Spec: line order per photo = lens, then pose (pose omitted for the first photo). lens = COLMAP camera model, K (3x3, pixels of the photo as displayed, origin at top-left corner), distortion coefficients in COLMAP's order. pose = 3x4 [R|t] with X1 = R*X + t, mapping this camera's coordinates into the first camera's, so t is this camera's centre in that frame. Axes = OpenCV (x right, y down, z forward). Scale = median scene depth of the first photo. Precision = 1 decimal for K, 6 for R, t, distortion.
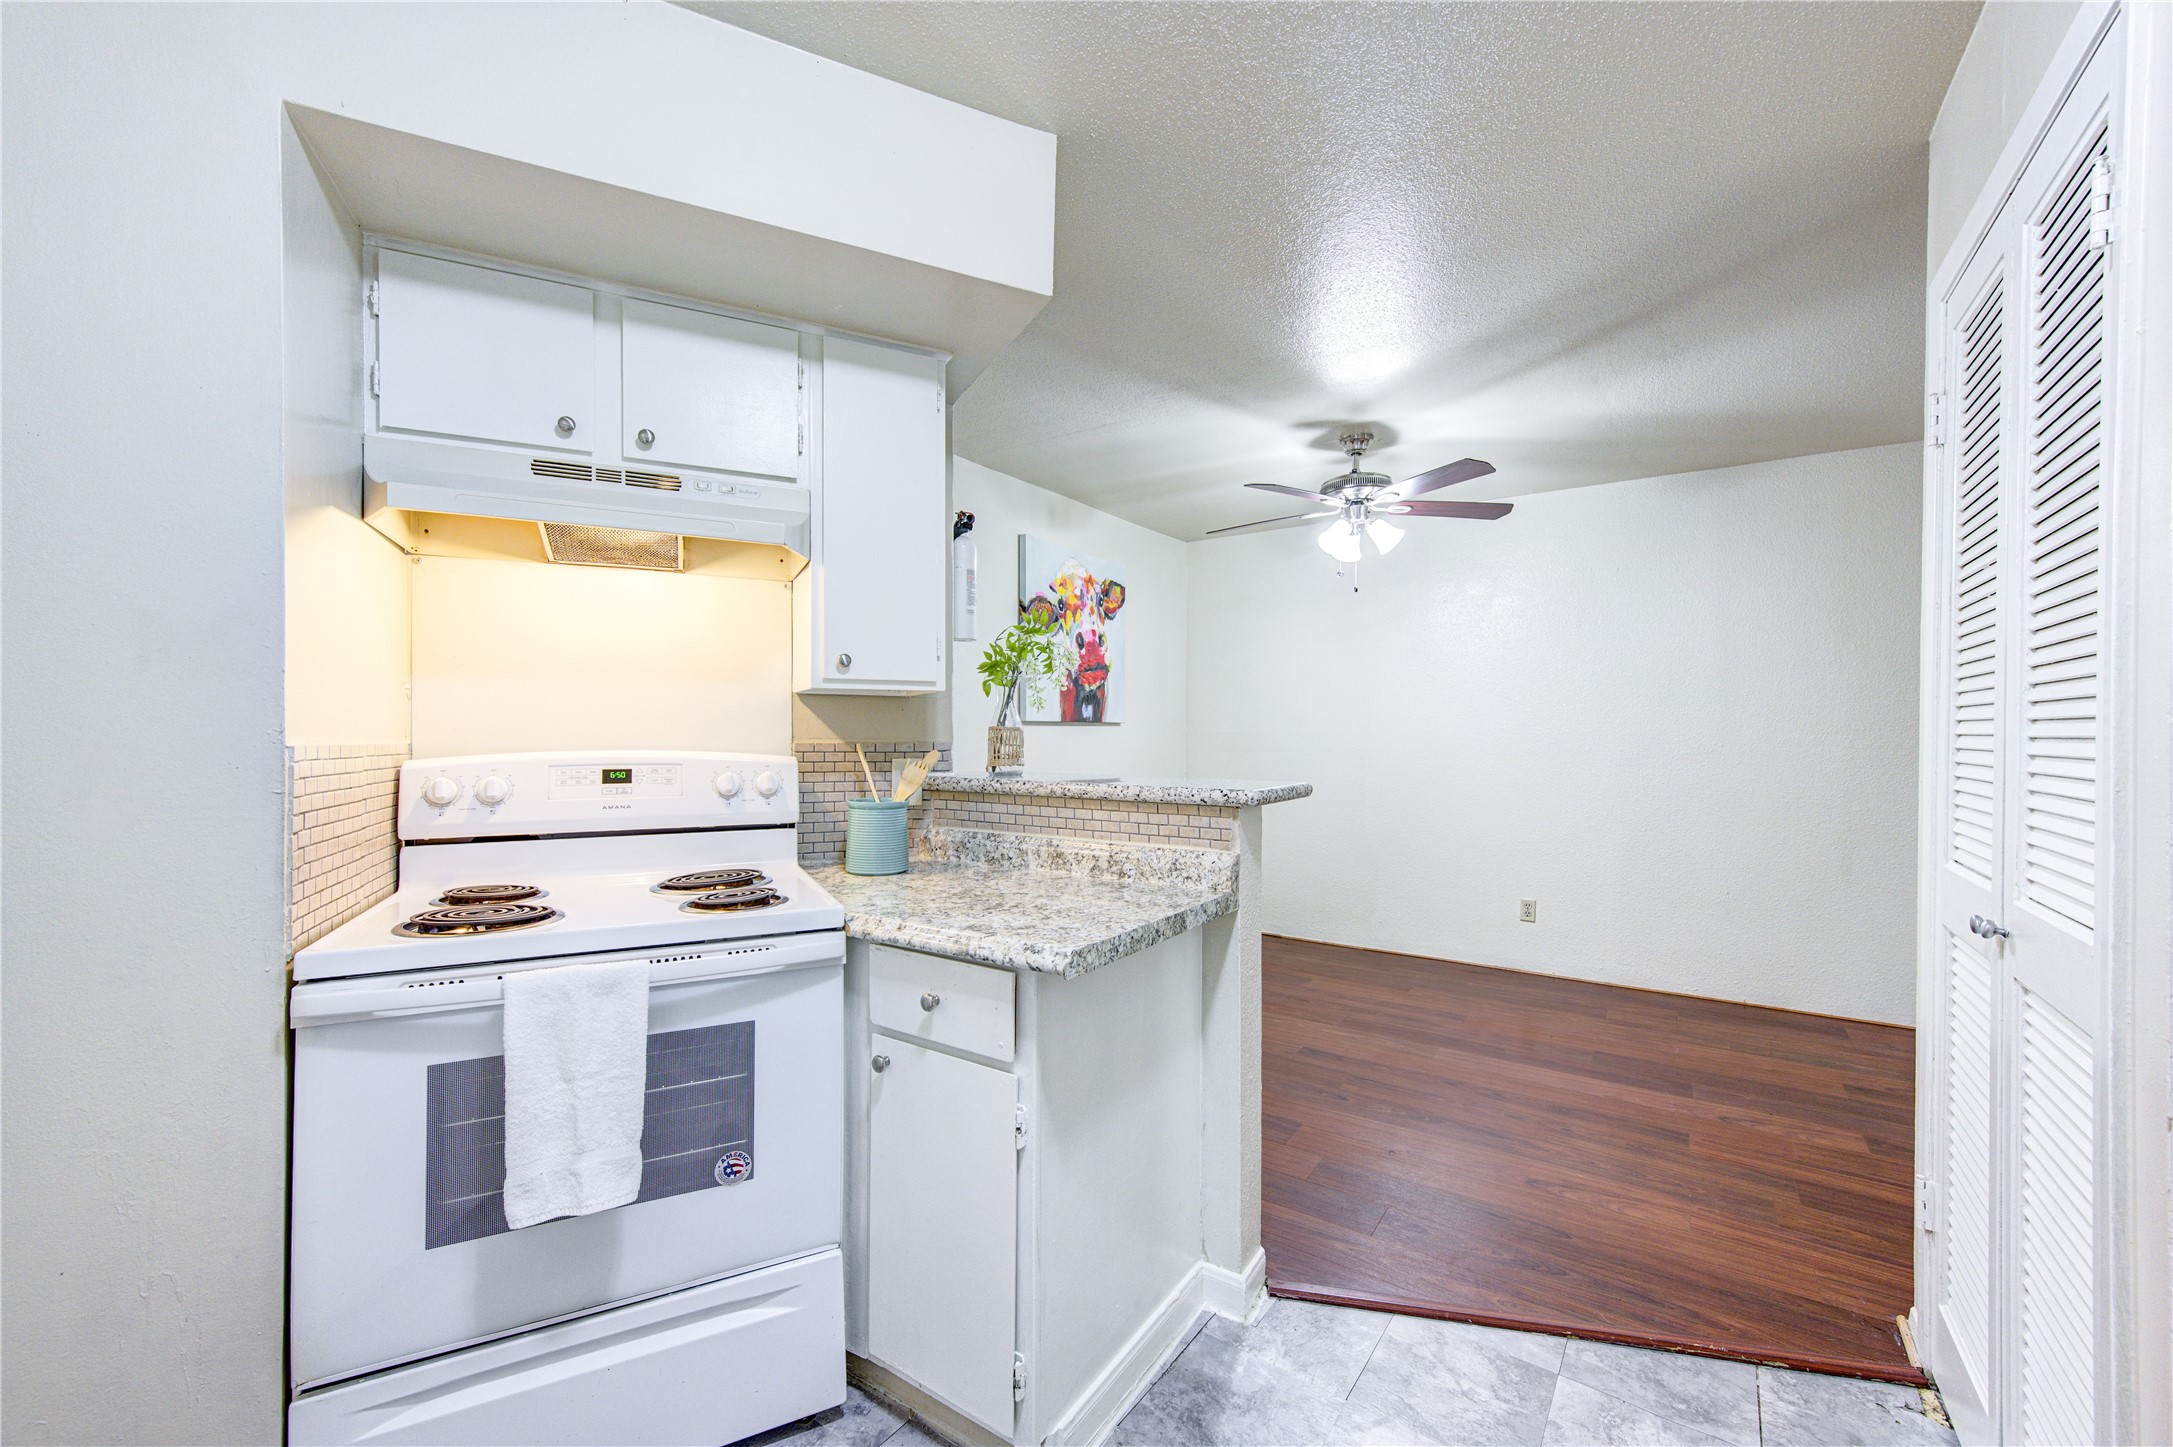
lens RADIAL K [[857.3, 0, 1082.8], [0, 857.3, 732.2], [0, 0, 1]] dist [-0.001409, -0.000404]
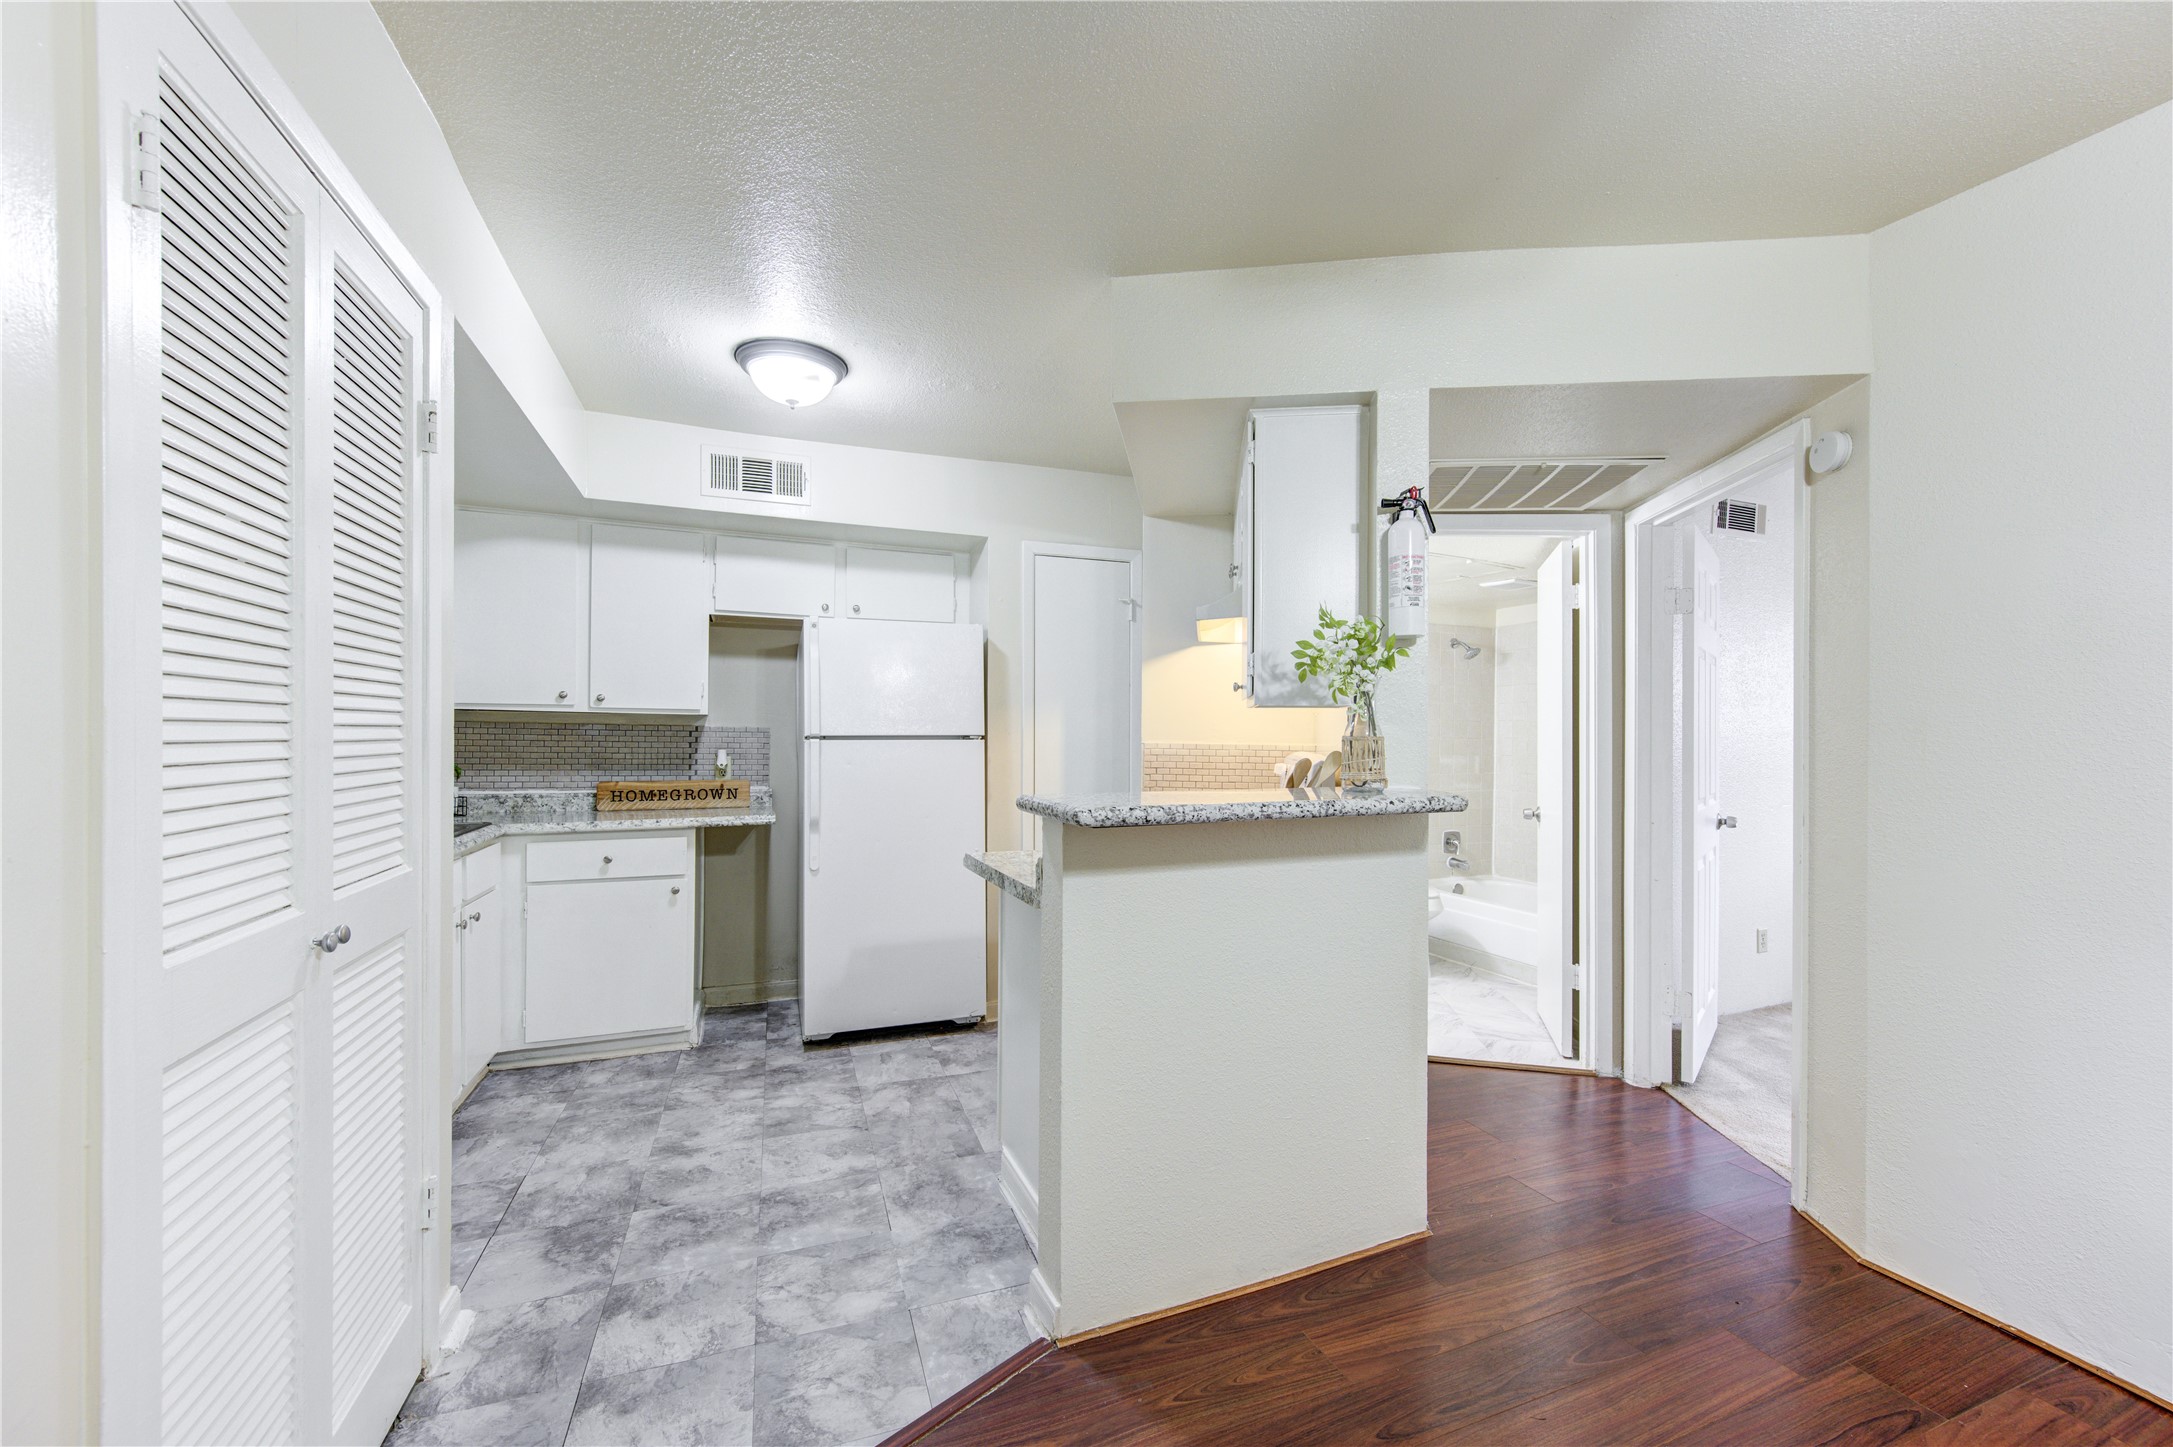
lens RADIAL K [[850.3, 0, 1098.8], [0, 850.3, 732.8], [0, 0, 1]] dist [-0.000512, 0.000111]
pose [[-0.546688, -0.003929, -0.837327, 0.838972], [-0.007200, 0.999974, 0.000008, -0.008241], [0.837305, 0.006033, -0.546702, 1.356805]]
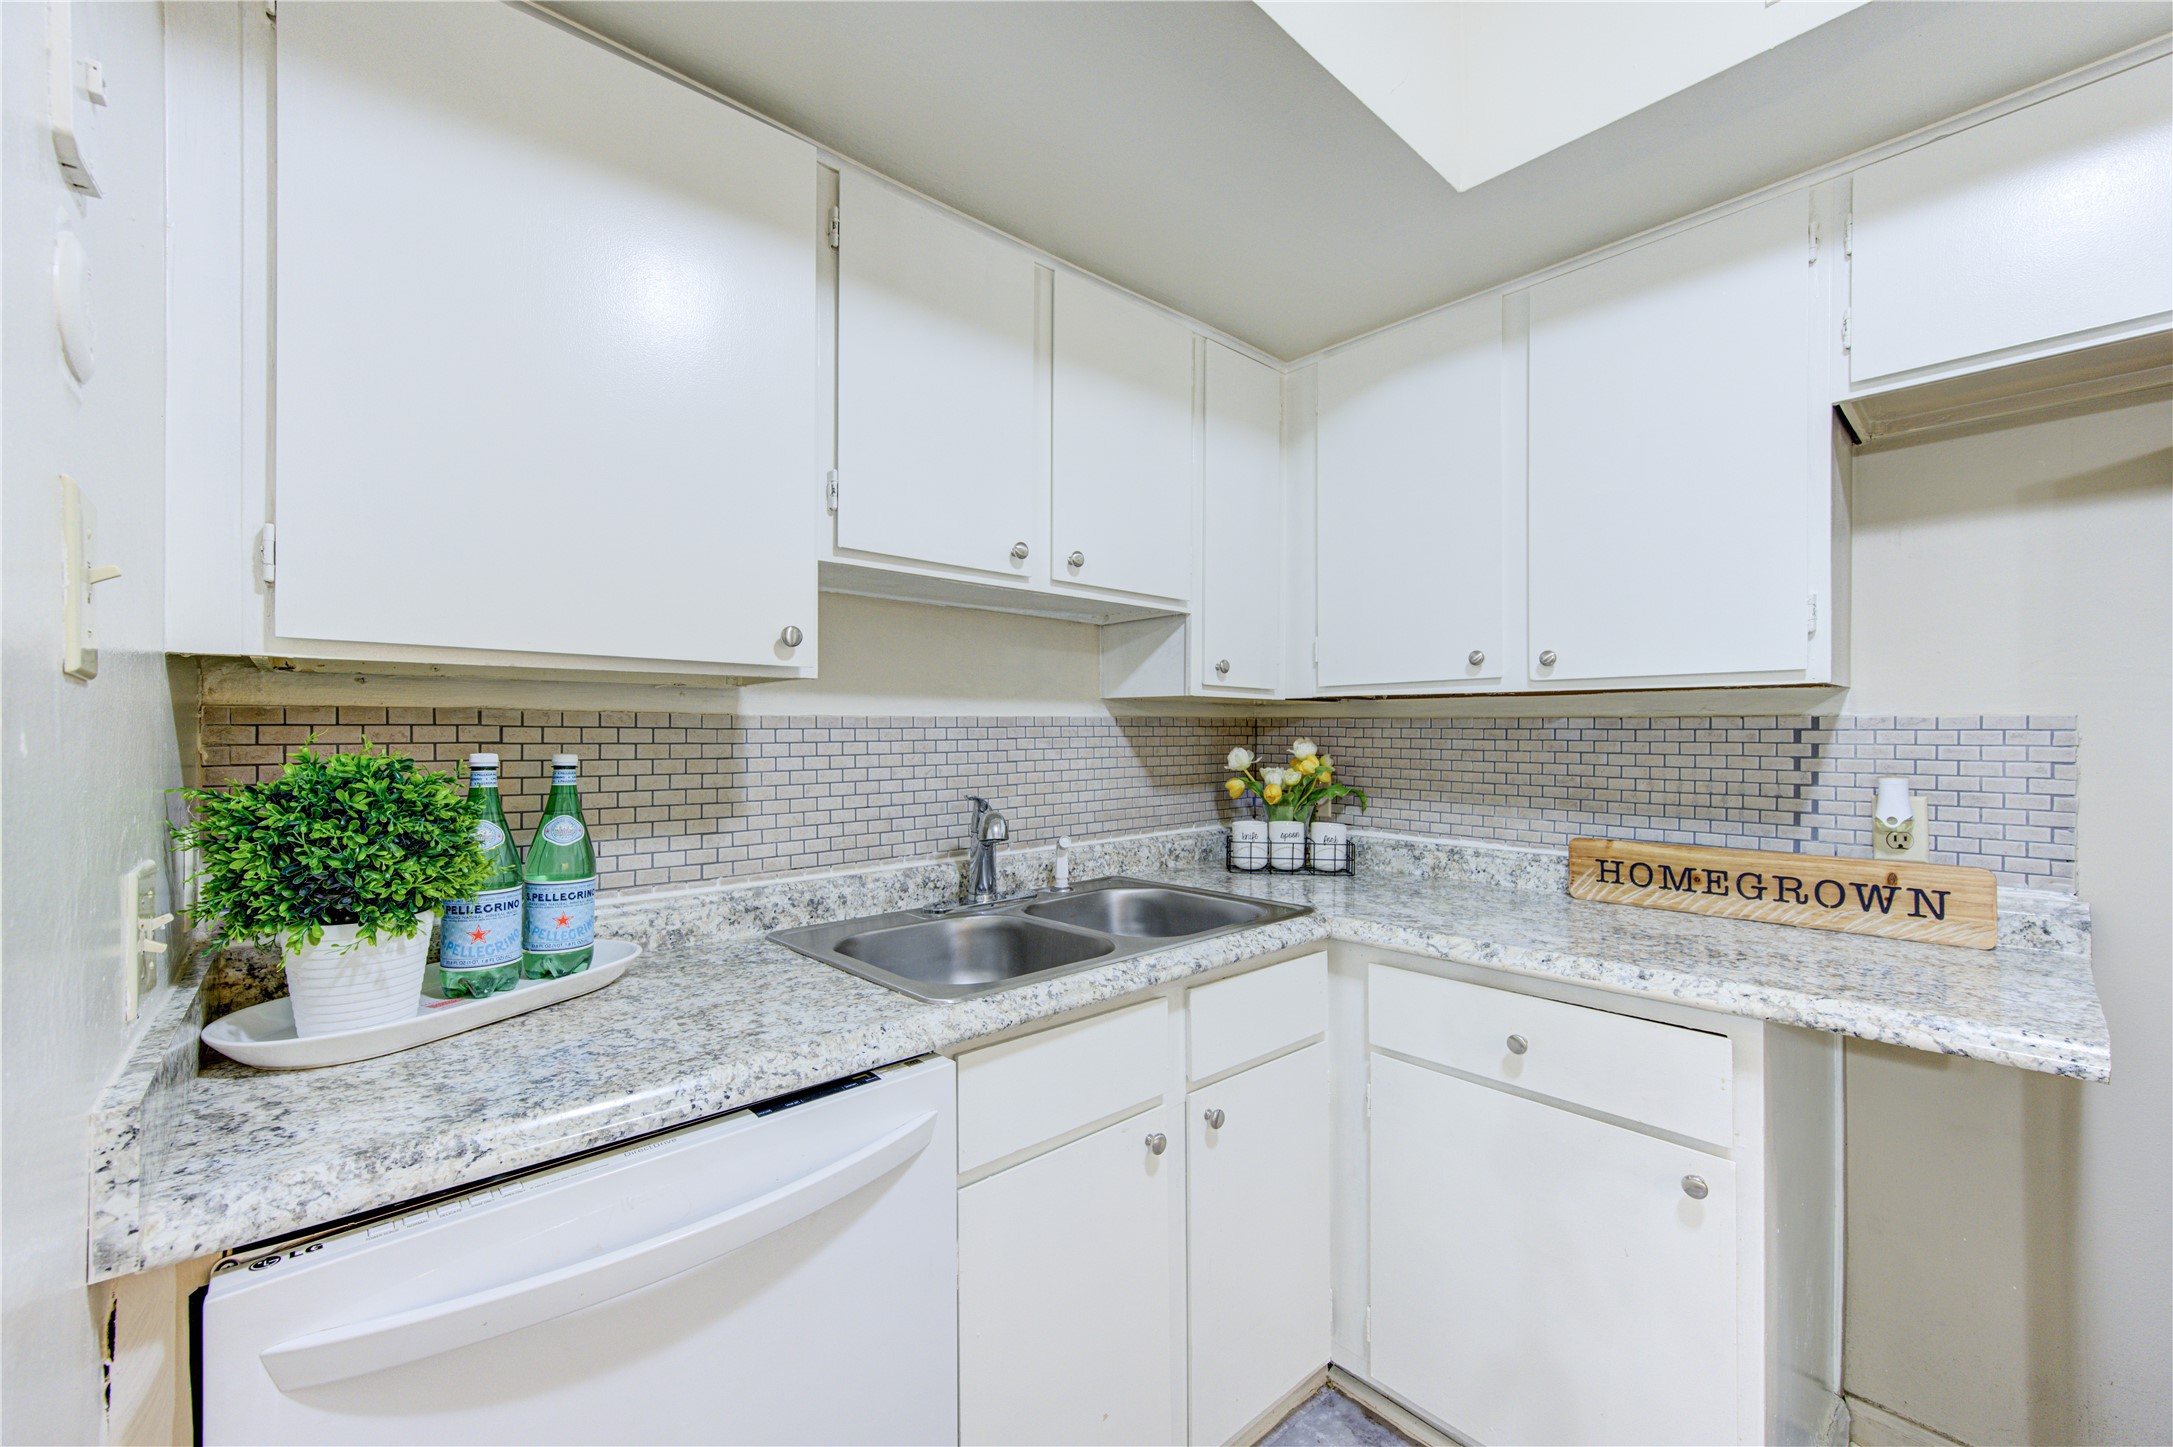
lens RADIAL K [[877.6, 0, 1079.1], [0, 877.6, 731.0], [0, 0, 1]] dist [0.006490, -0.000236]
pose [[-0.974248, 0.004256, 0.225439, 0.221718], [0.003626, 0.999988, -0.003209, -0.003590], [-0.225450, -0.002309, -0.974252, 0.506036]]
